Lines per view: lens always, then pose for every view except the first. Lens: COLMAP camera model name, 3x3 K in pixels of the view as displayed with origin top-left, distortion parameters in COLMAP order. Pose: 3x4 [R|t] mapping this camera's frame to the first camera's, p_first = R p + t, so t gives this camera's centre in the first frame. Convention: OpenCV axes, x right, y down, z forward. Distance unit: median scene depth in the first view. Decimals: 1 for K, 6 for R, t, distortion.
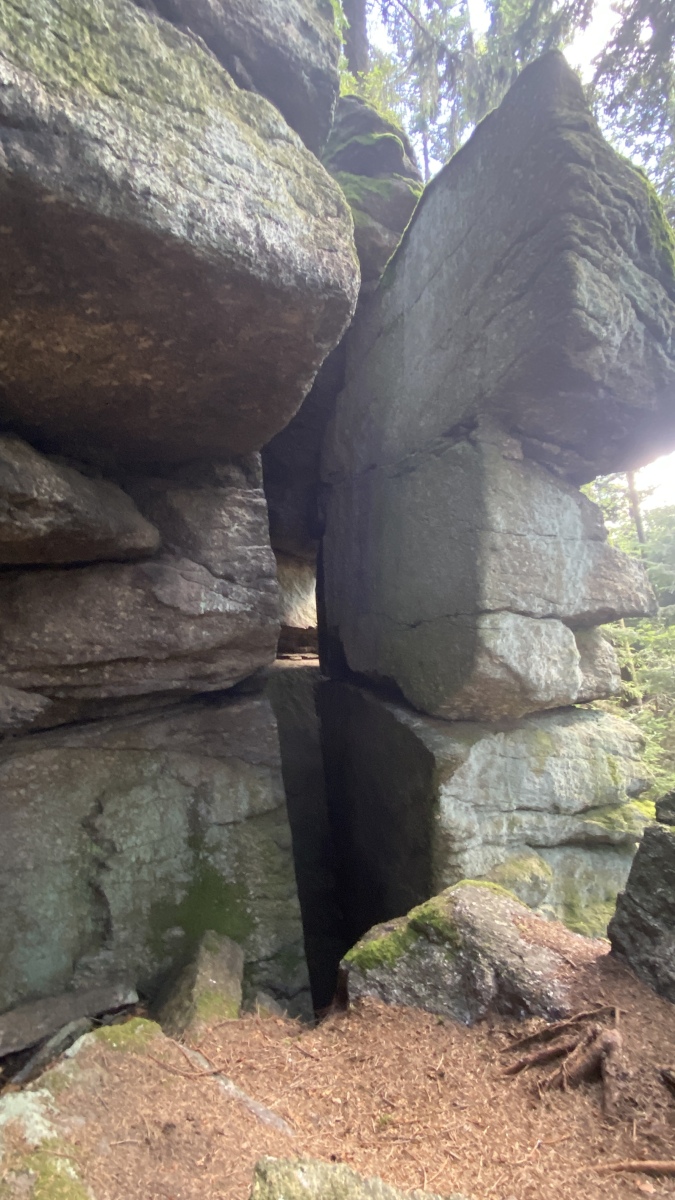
lens RADIAL K [[679.9, 0, 337.4], [0, 679.9, 600.0], [0, 0, 1]] dist [0.008506, -0.015823]
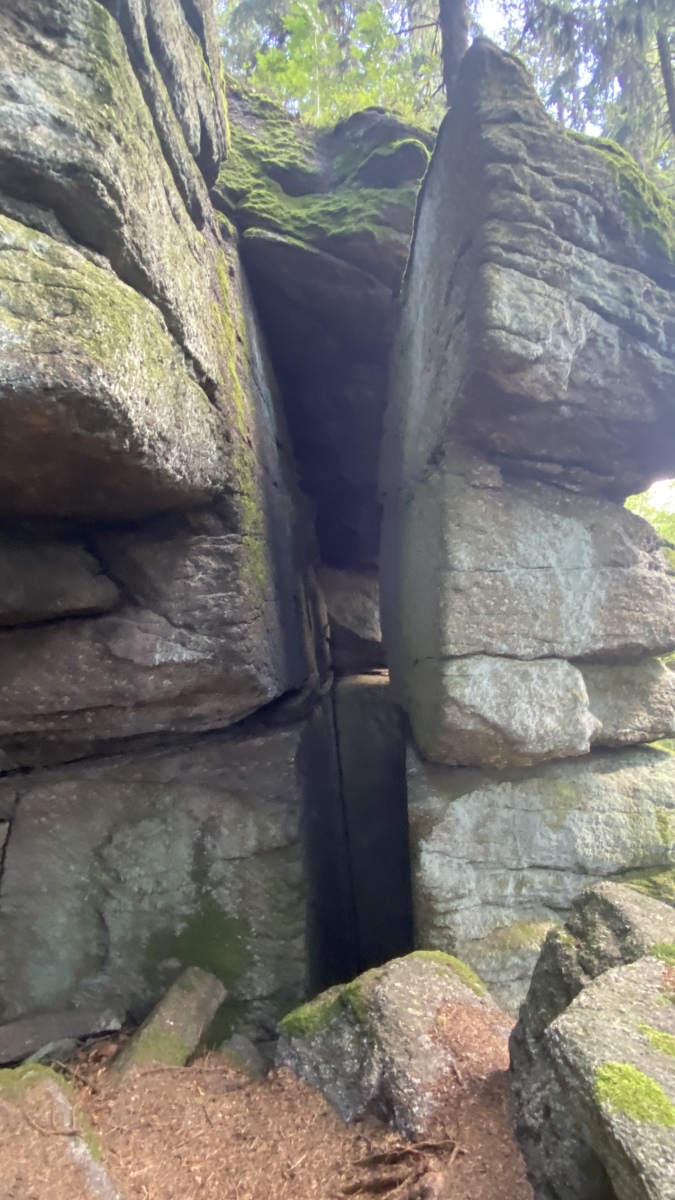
lens RADIAL K [[679.9, 0, 331.4], [0, 679.9, 597.6], [0, 0, 1]] dist [0.008506, -0.015823]
pose [[0.962748, -0.027021, -0.269046, 0.303985], [0.028183, 0.999603, 0.000456, -0.067606], [0.268927, -0.008022, 0.963127, 0.068847]]
